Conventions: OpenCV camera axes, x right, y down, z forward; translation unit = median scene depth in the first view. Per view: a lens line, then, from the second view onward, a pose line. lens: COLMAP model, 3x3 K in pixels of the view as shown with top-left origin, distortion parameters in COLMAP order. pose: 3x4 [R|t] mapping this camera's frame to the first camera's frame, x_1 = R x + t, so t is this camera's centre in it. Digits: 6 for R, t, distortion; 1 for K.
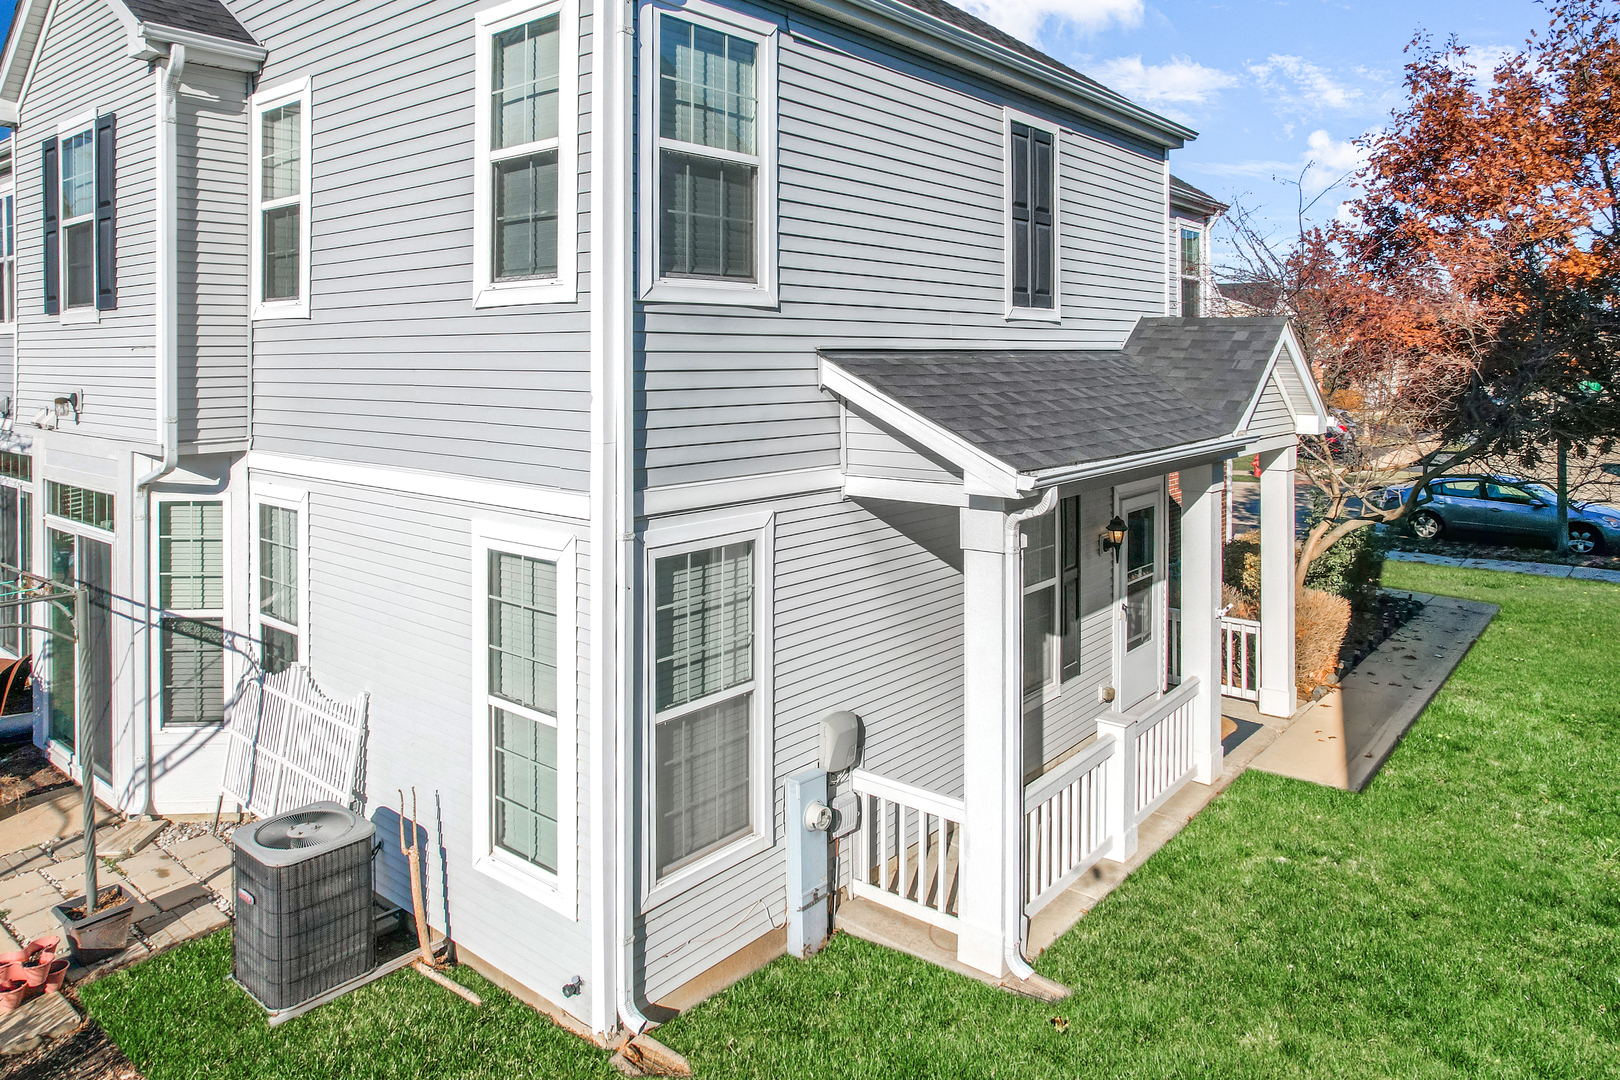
lens RADIAL K [[1071.0, 0, 806.0], [0, 1071.0, 354.9], [0, 0, 1]] dist [-0.022787, 0.005975]
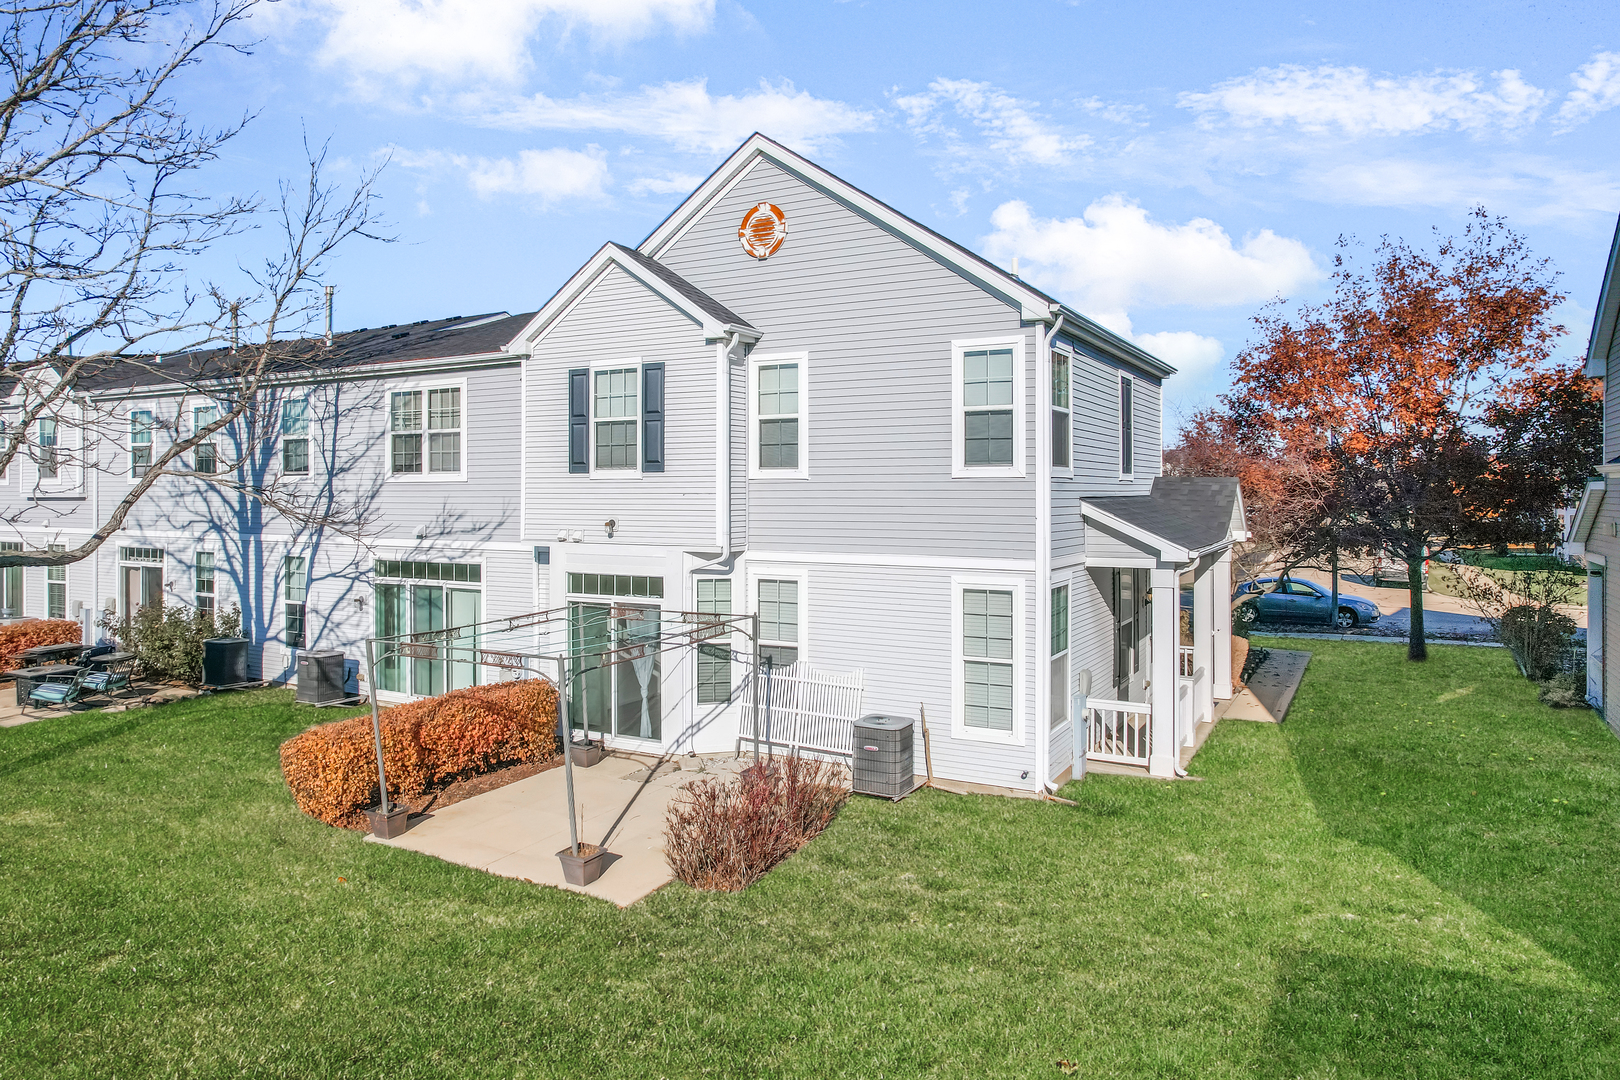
lens RADIAL K [[1038.0, 0, 808.8], [0, 1038.0, 493.0], [0, 0, 1]] dist [-0.041636, 0.000730]
pose [[0.983035, 0.001798, 0.183409, -0.875823], [-0.002387, 0.999993, 0.002992, -0.016940], [-0.183402, -0.003379, 0.983032, -0.894361]]
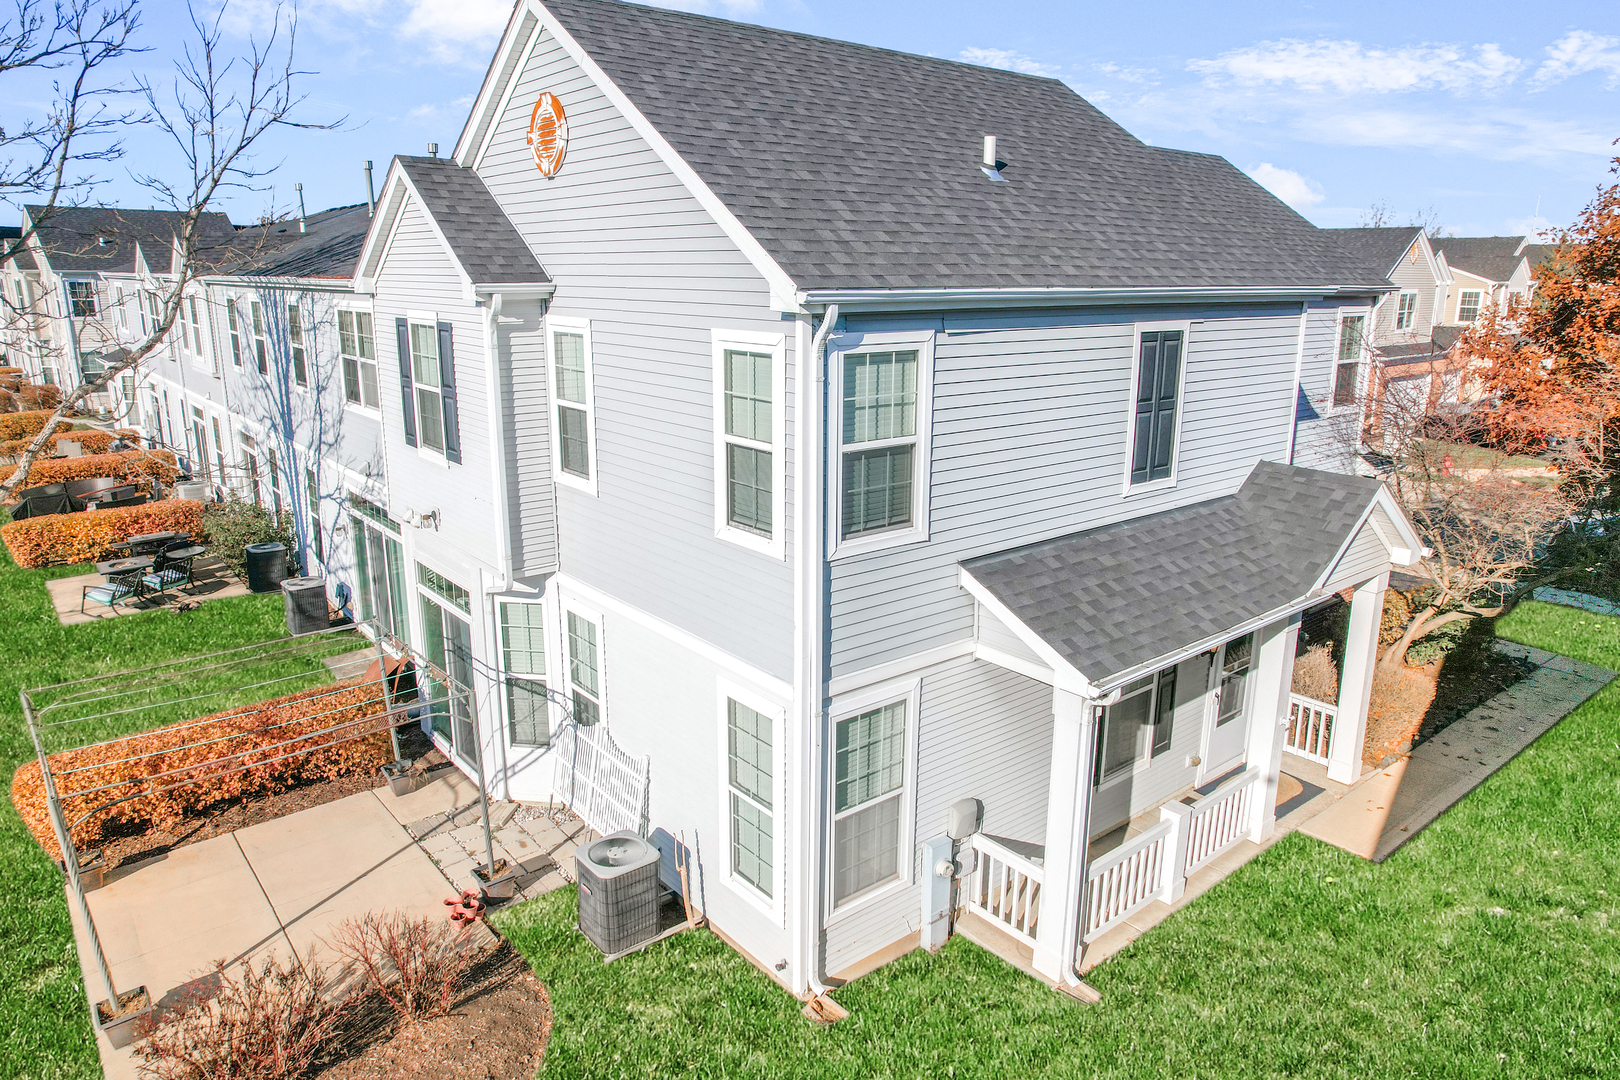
lens RADIAL K [[1051.5, 0, 811.1], [0, 1051.5, 528.8], [0, 0, 1]] dist [-0.069331, 0.068563]
pose [[0.982219, 0.051621, -0.180504, 0.063549], [-0.006107, 0.969732, 0.244095, -0.358525], [0.187641, -0.238653, 0.952804, -0.286616]]
